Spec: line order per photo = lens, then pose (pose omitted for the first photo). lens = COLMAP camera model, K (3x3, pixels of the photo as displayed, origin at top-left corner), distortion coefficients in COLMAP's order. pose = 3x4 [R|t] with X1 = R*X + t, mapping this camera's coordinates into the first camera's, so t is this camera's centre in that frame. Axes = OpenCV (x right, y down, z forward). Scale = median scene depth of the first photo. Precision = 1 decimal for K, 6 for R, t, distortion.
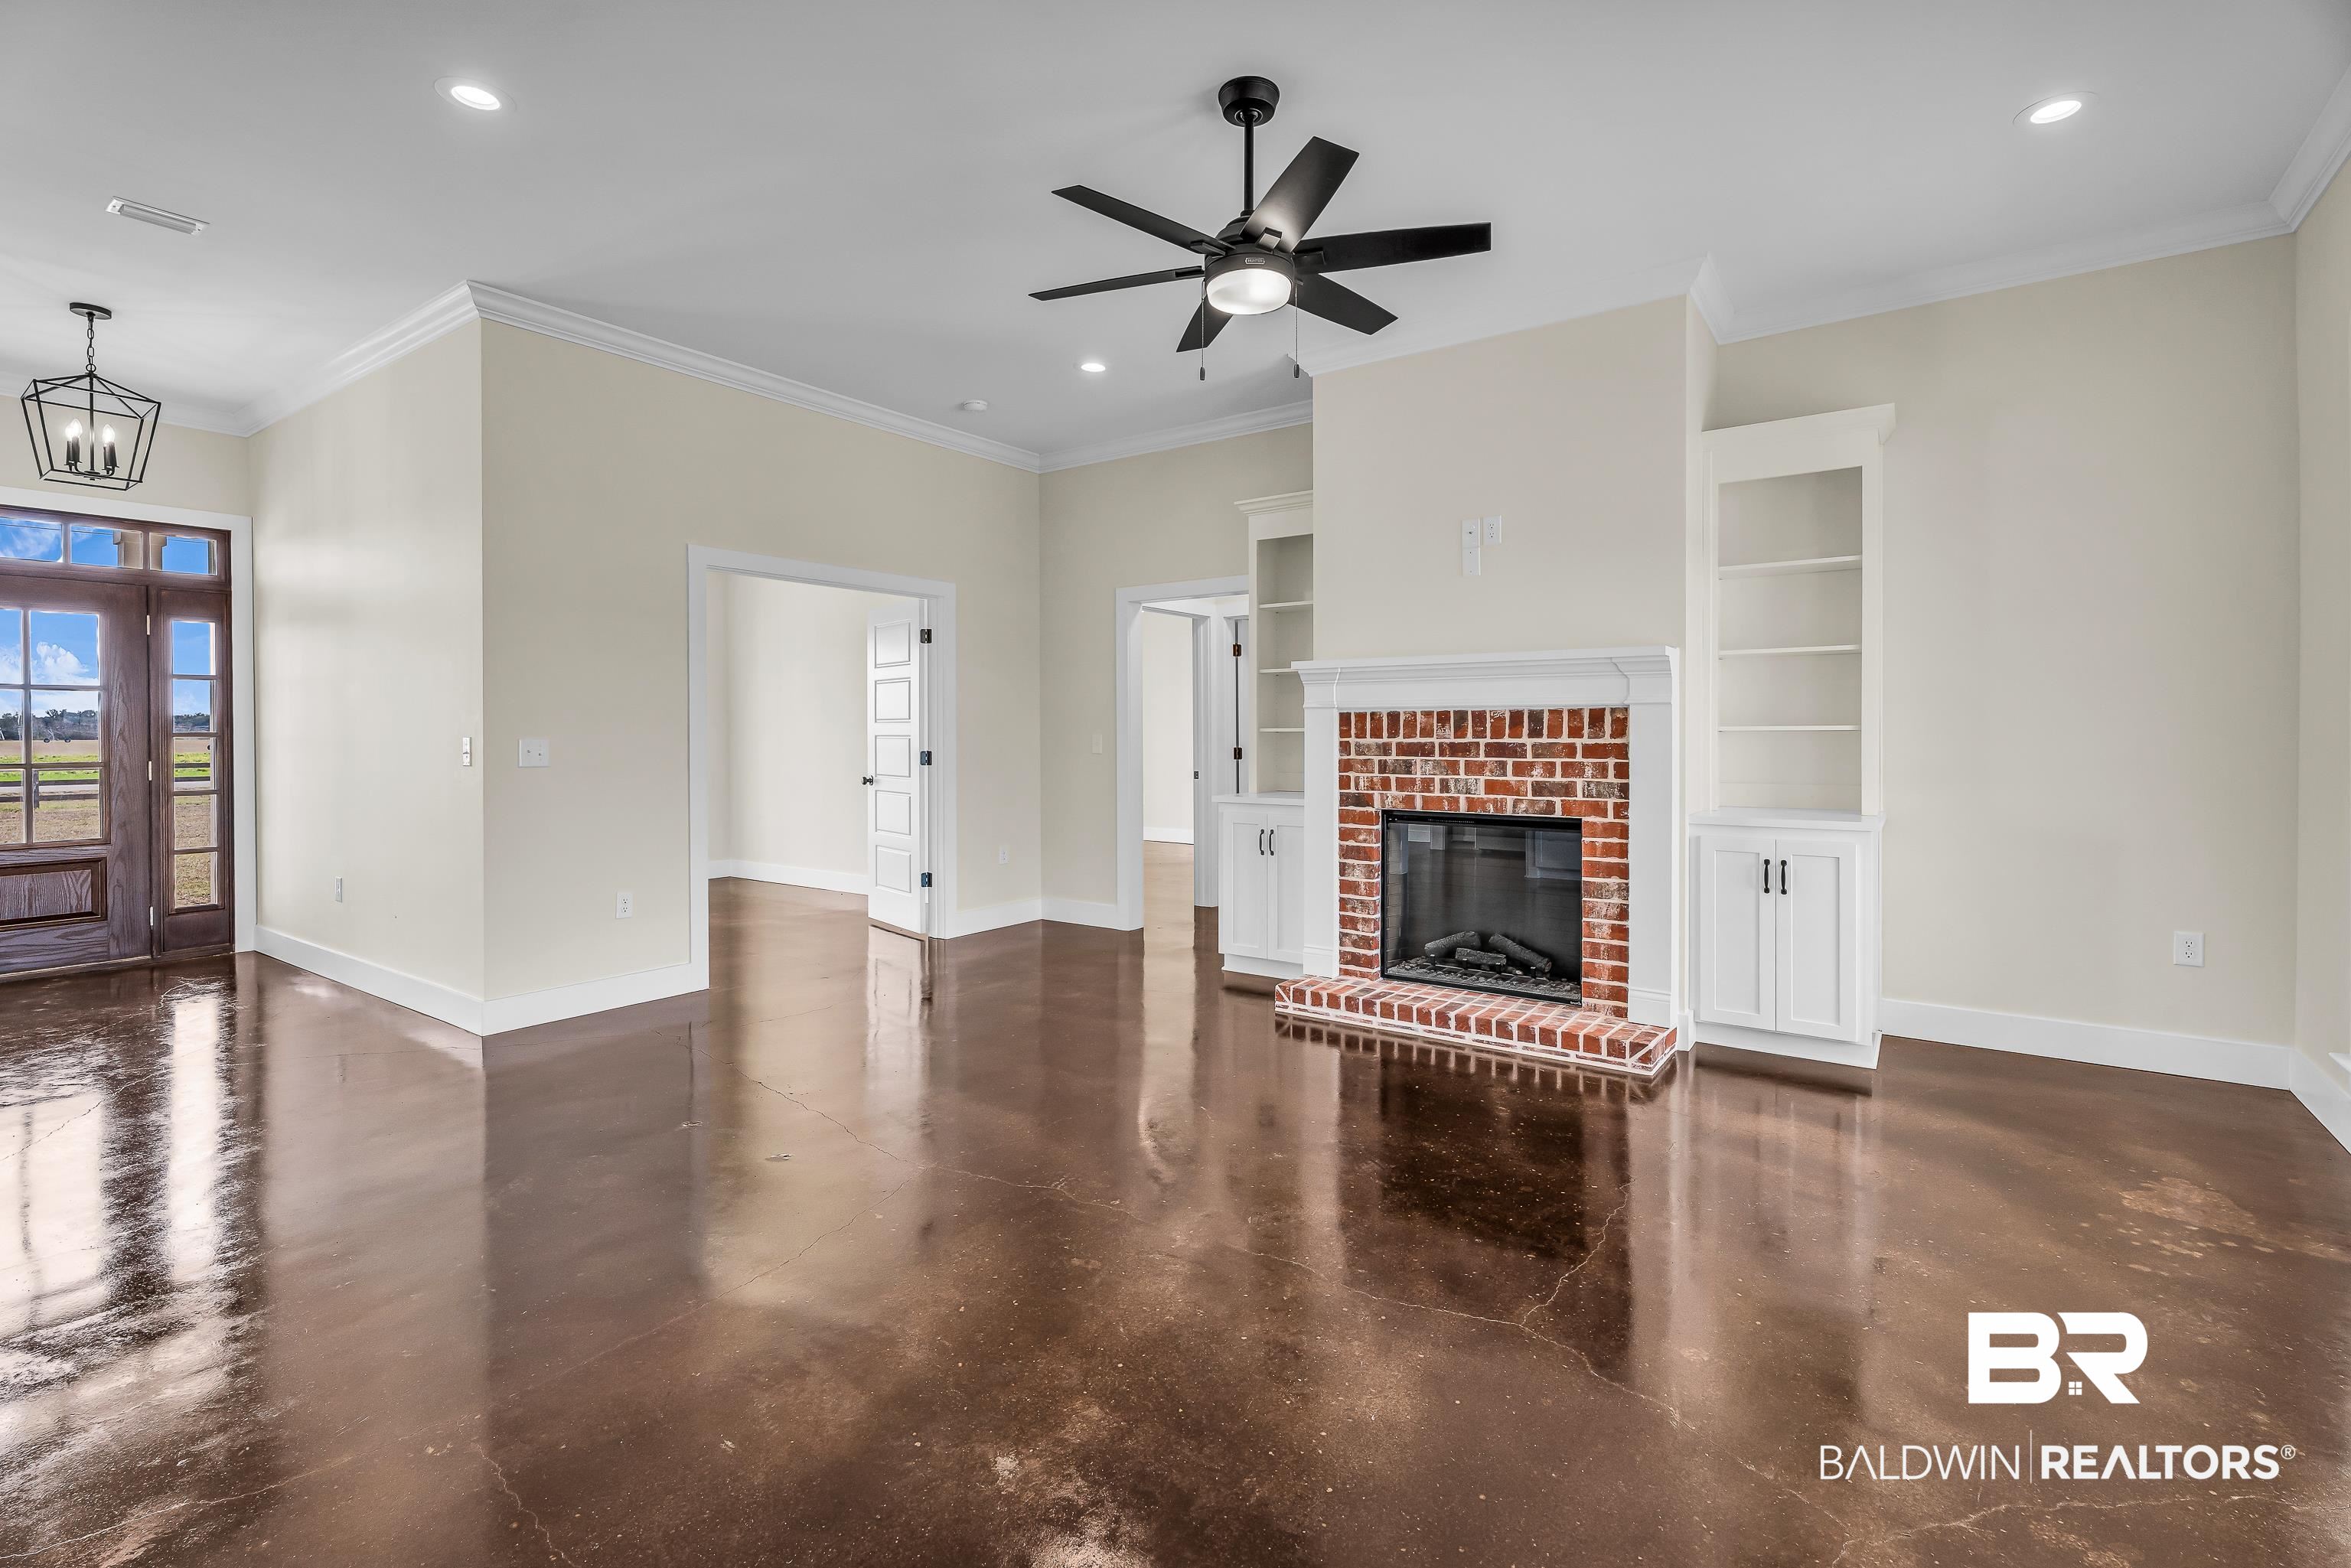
lens RADIAL K [[1077.7, 0, 1178.5], [0, 1077.7, 741.8], [0, 0, 1]] dist [-0.005556, 0.003677]
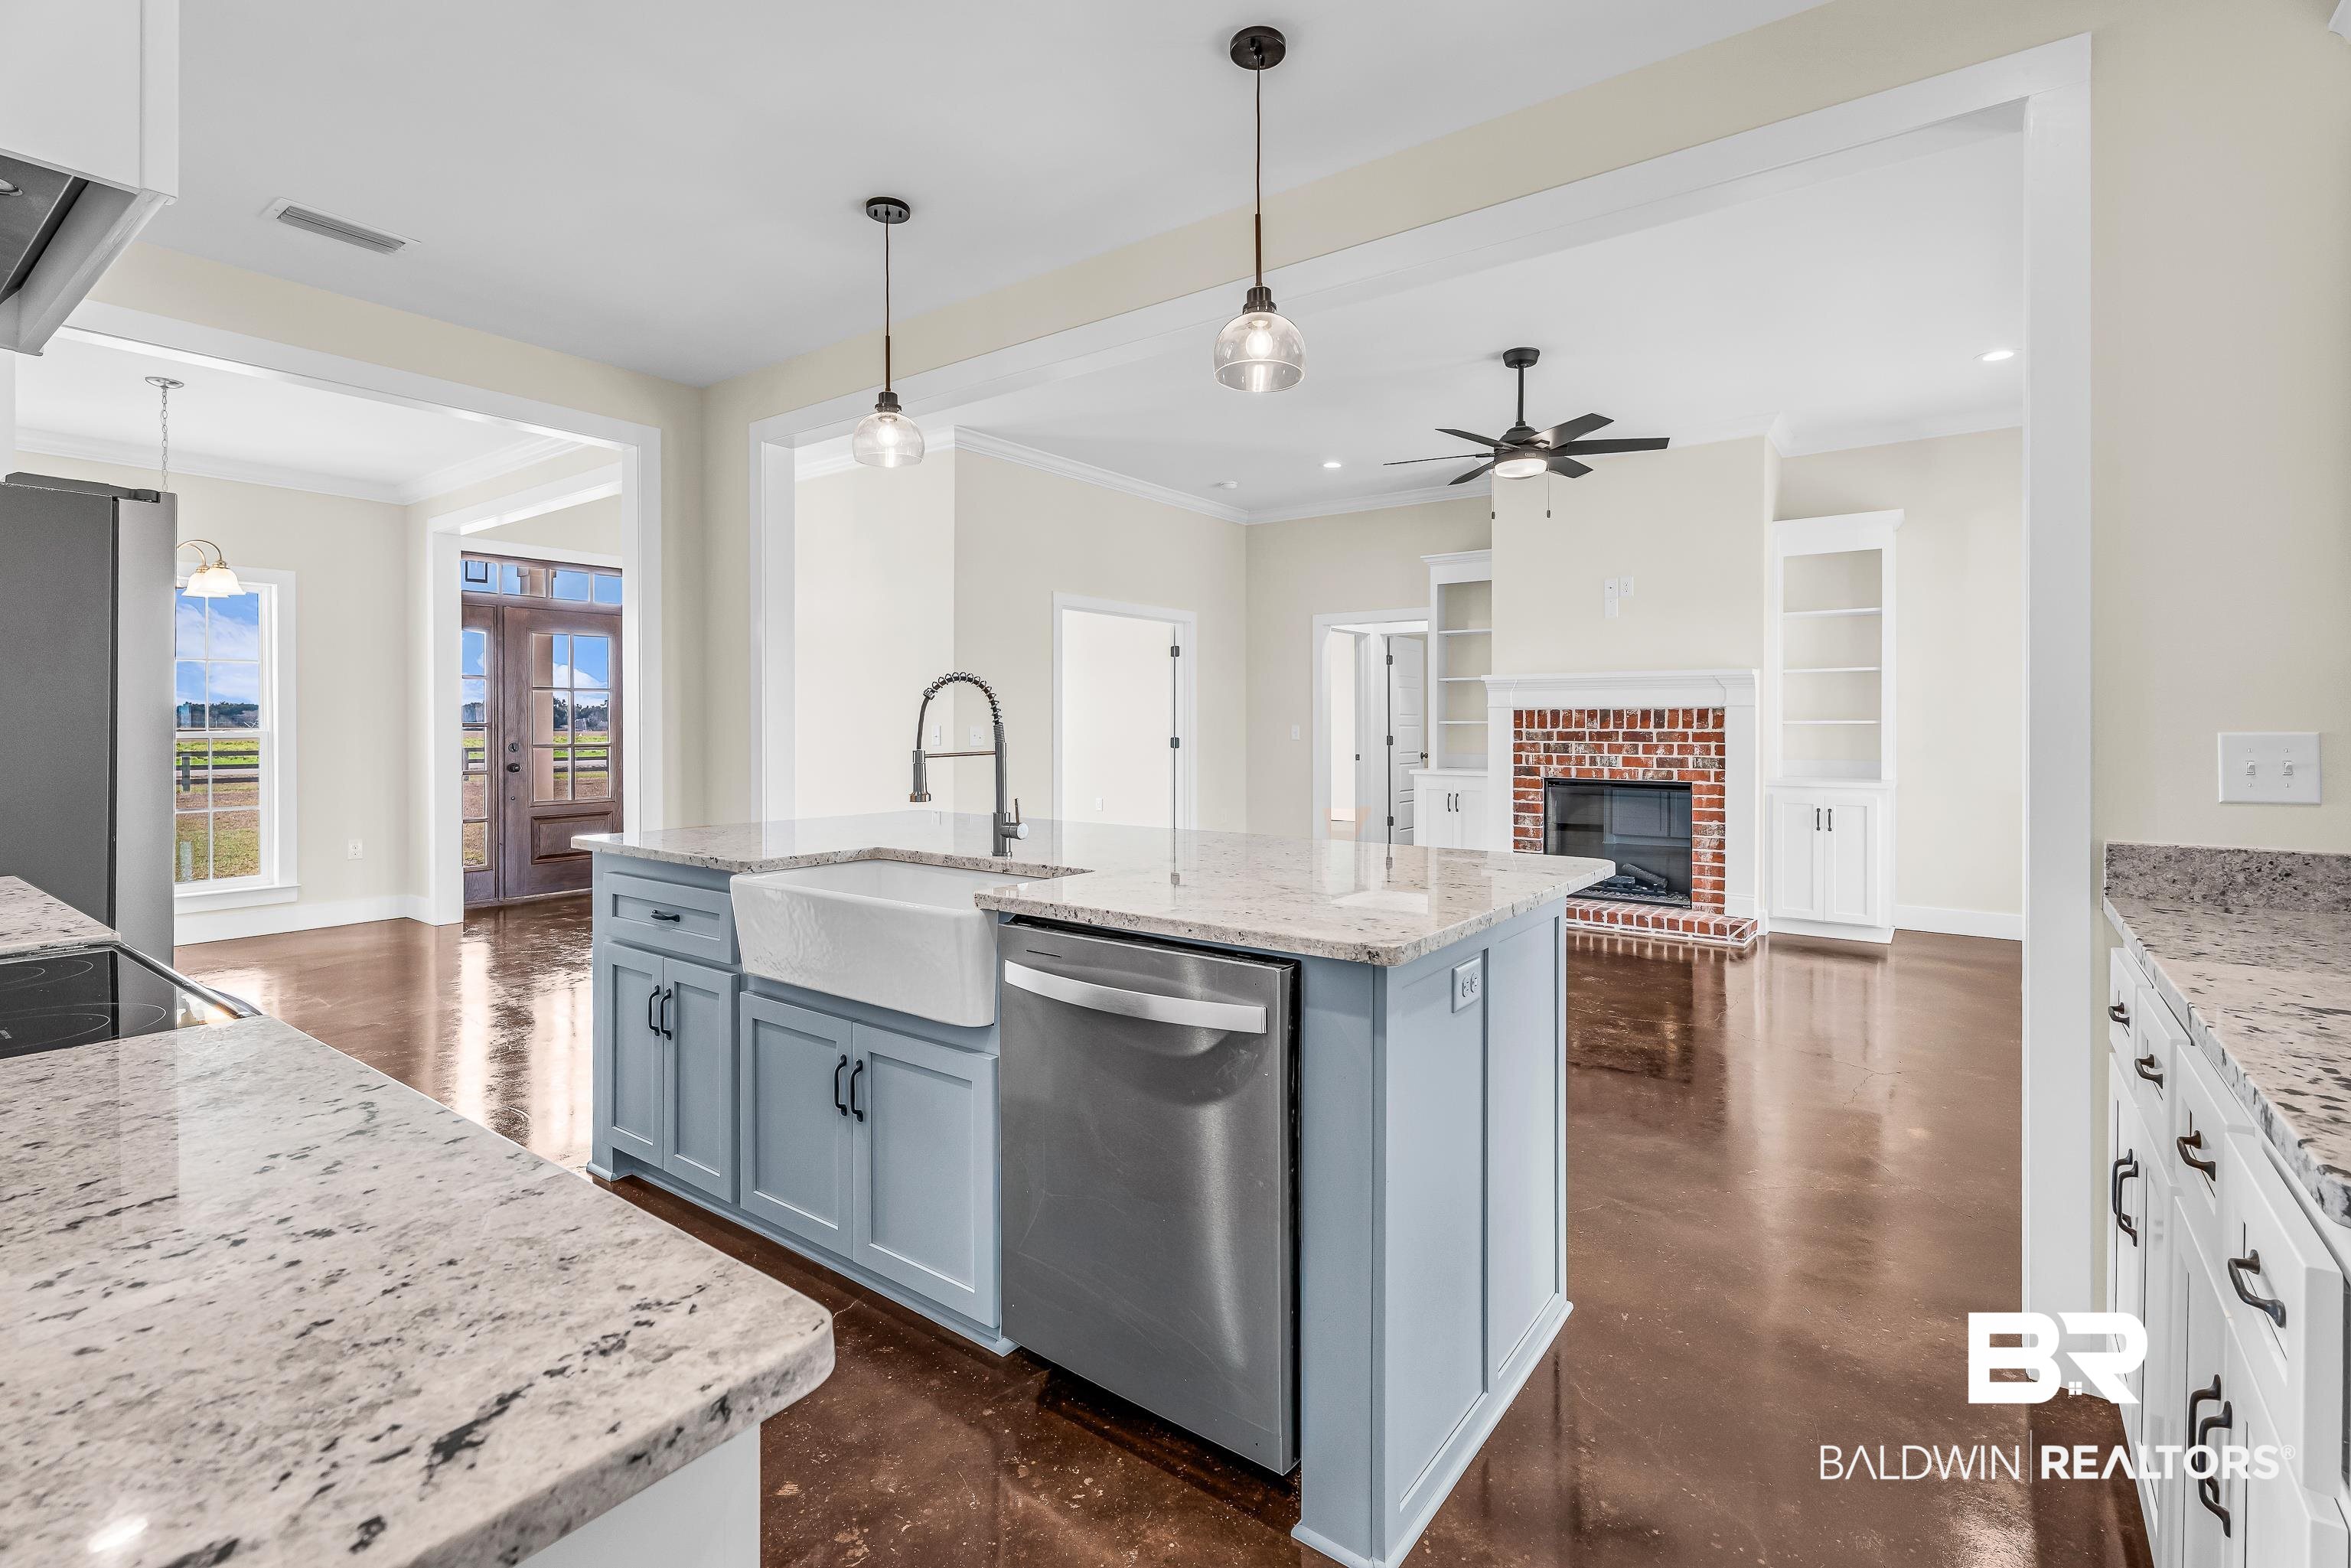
lens RADIAL K [[1077.7, 0, 1171.0], [0, 1077.7, 729.7], [0, 0, 1]] dist [-0.005556, 0.003677]
pose [[0.999830, 0.001901, -0.018343, -0.309936], [-0.001940, 0.999996, -0.002148, 0.002767], [0.018339, 0.002183, 0.999829, -0.489406]]
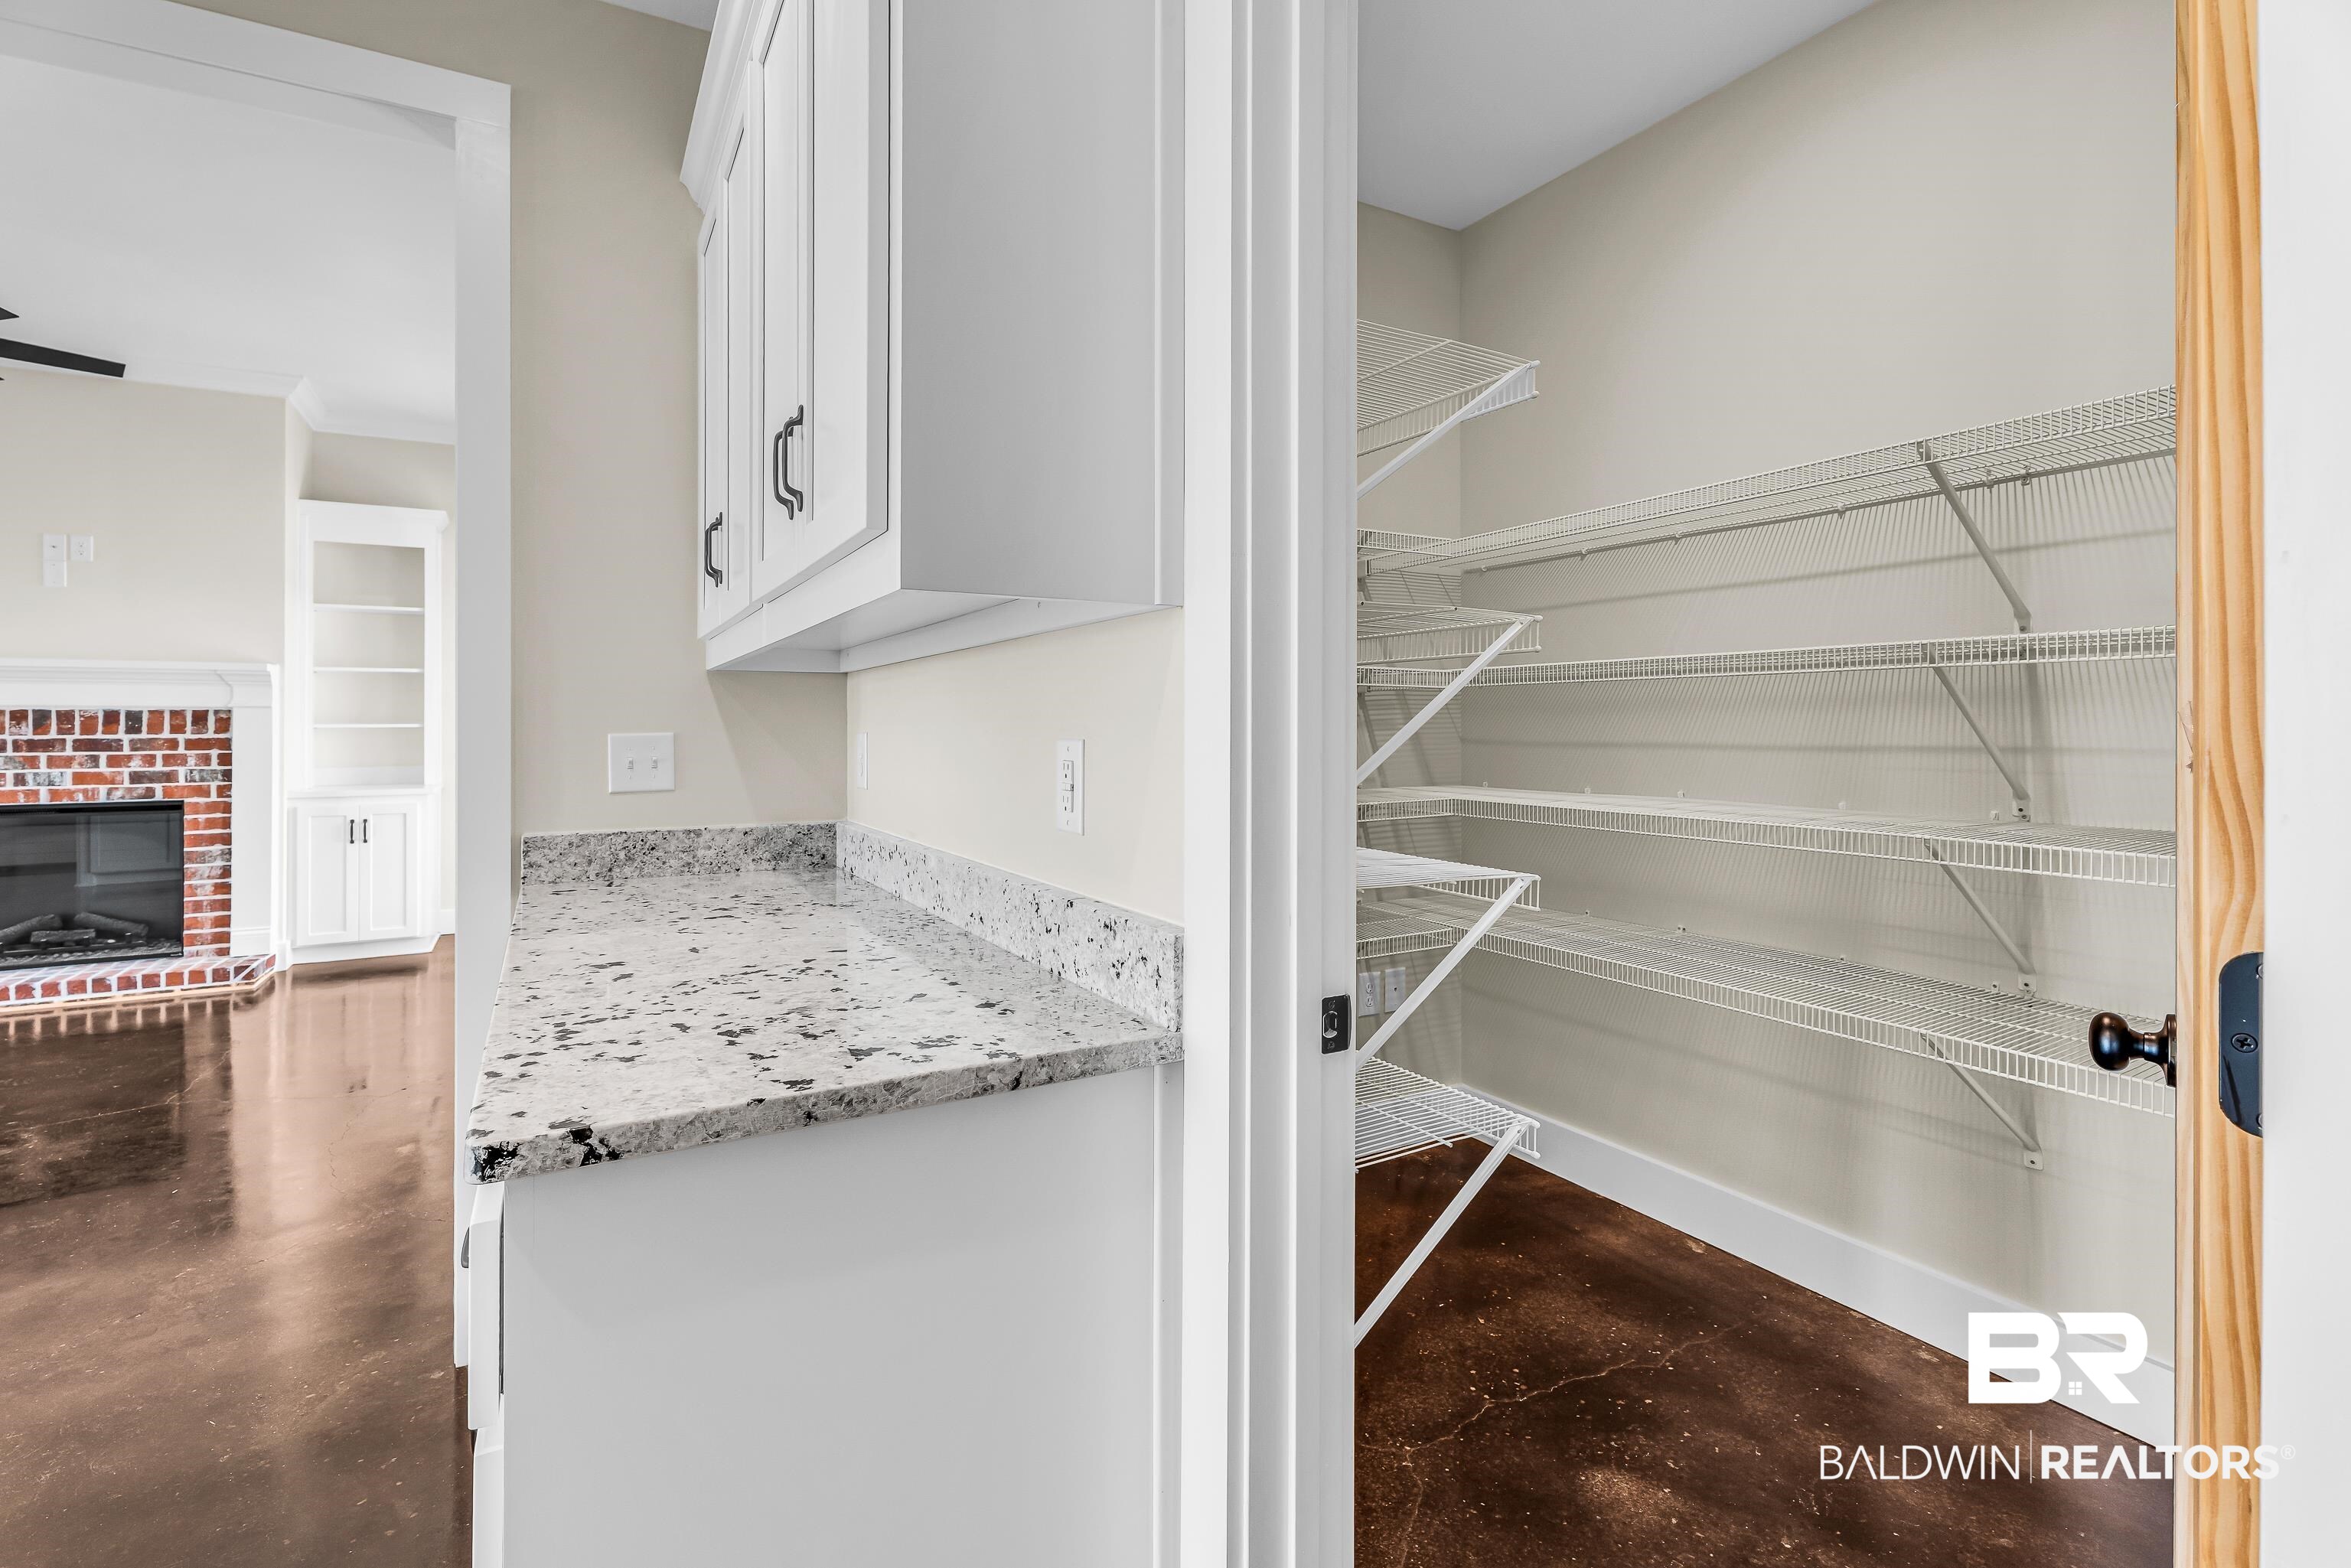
lens RADIAL K [[1077.7, 0, 1164.9], [0, 1077.7, 716.1], [0, 0, 1]] dist [-0.005556, 0.003677]
pose [[0.424197, 0.008695, 0.905528, -0.247621], [0.009429, 0.999857, -0.014018, 0.003638], [-0.905521, 0.014485, 0.424054, -0.502015]]
